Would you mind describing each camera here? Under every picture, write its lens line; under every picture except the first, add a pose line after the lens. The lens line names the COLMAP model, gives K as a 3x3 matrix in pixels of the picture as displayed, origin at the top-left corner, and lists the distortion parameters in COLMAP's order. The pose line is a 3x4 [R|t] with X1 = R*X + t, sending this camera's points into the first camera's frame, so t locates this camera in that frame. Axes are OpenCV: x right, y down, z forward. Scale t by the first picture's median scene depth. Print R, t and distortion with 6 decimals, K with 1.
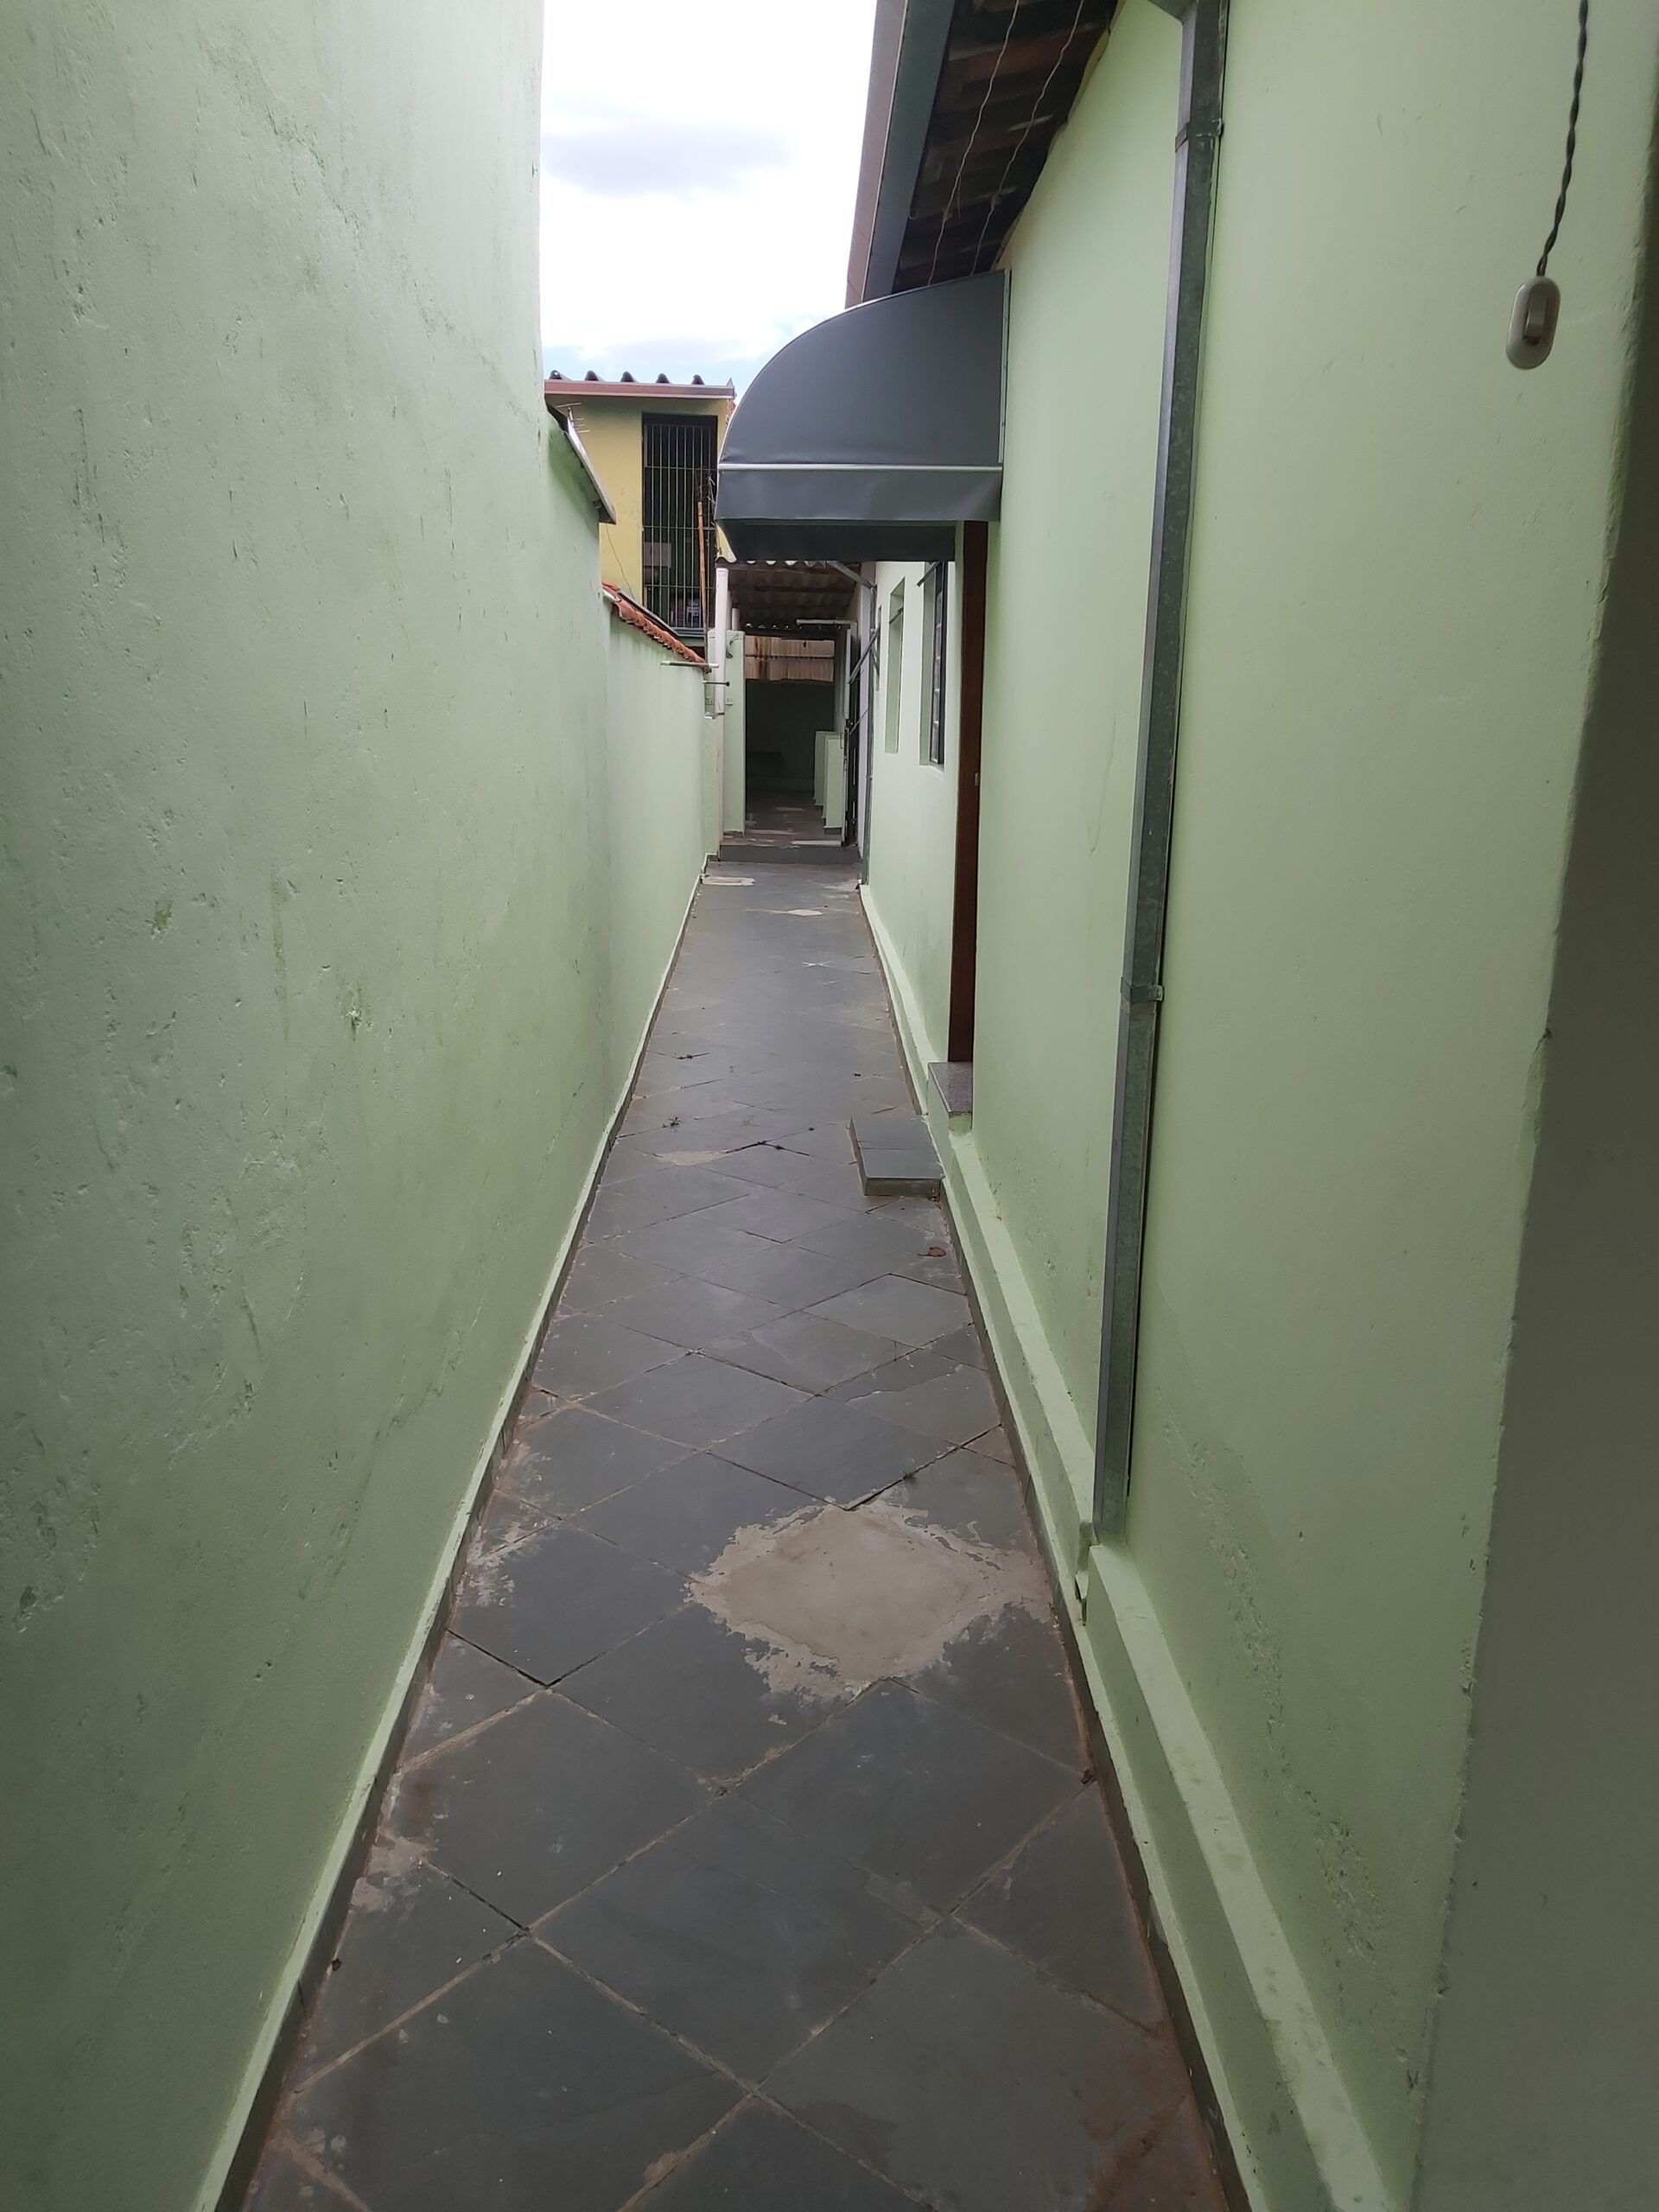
lens RADIAL K [[1735.6, 0, 827.6], [0, 1735.6, 1102.6], [0, 0, 1]] dist [0.058246, -0.048493]
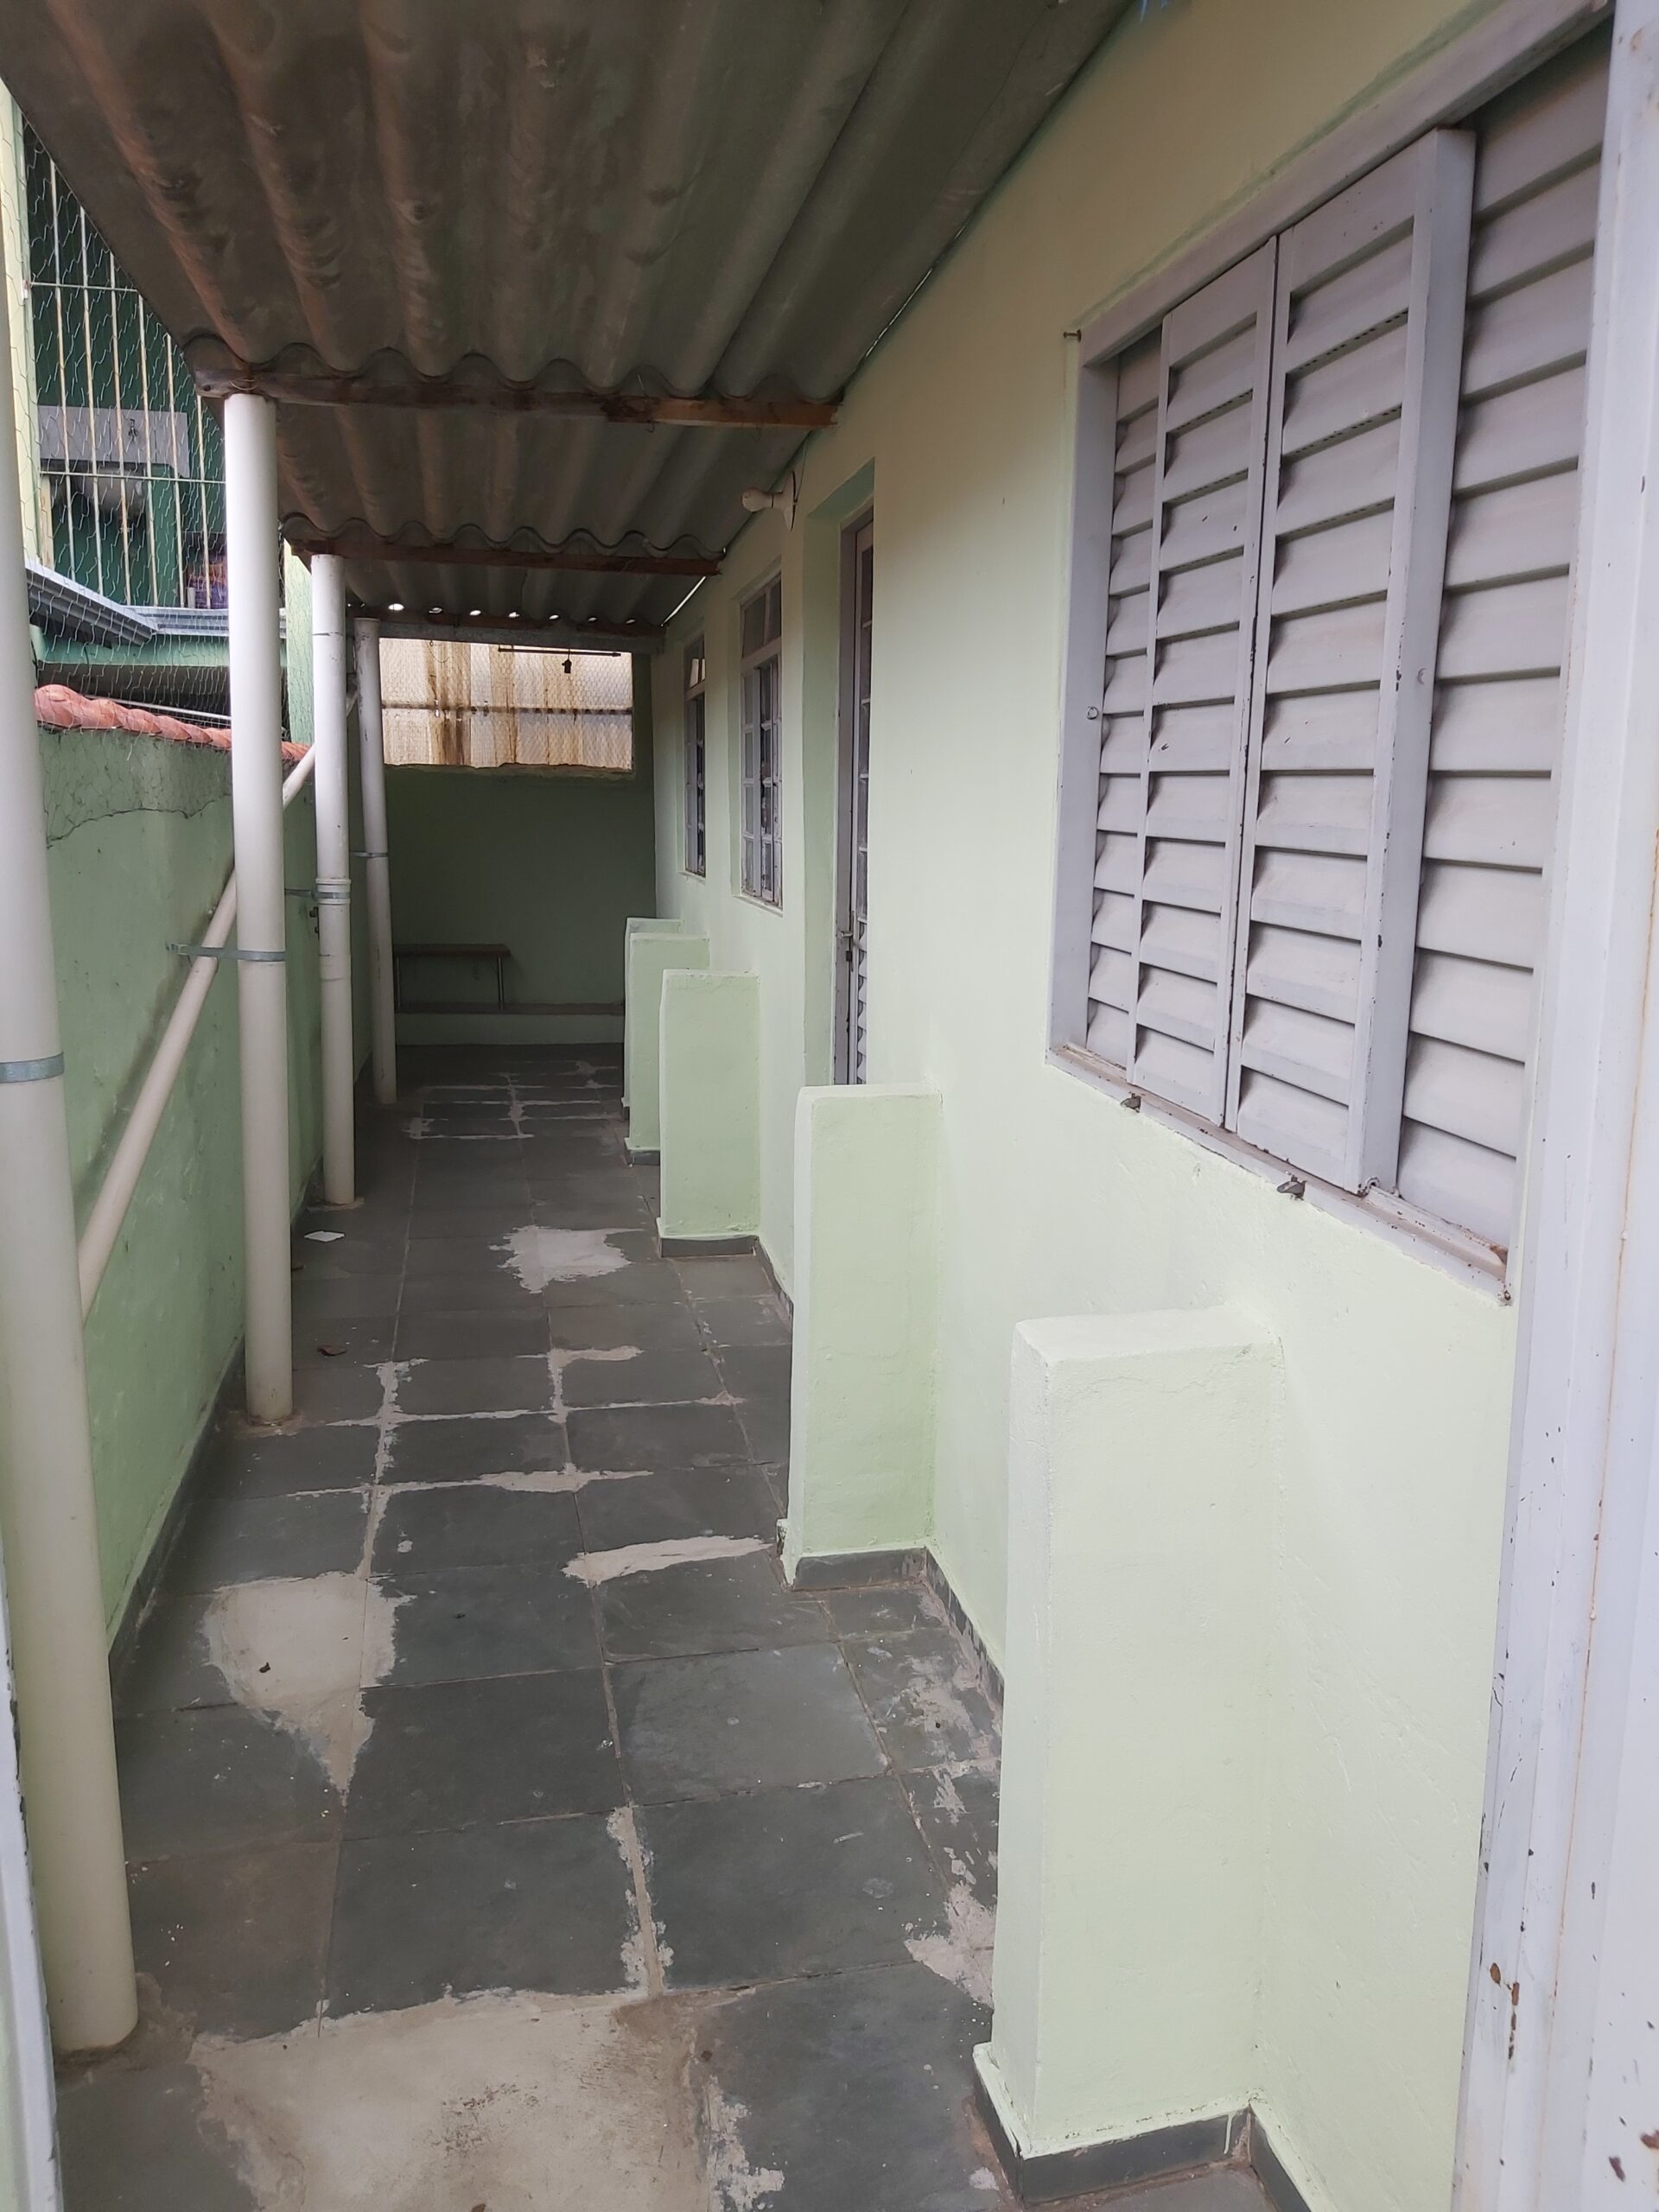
lens RADIAL K [[1735.6, 0, 830.4], [0, 1735.6, 1103.5], [0, 0, 1]] dist [0.058246, -0.048493]
pose [[0.986392, -0.050570, 0.156441, -0.019125], [0.058348, 0.997257, -0.045535, -0.147608], [-0.153710, 0.054044, 0.986637, 0.617147]]
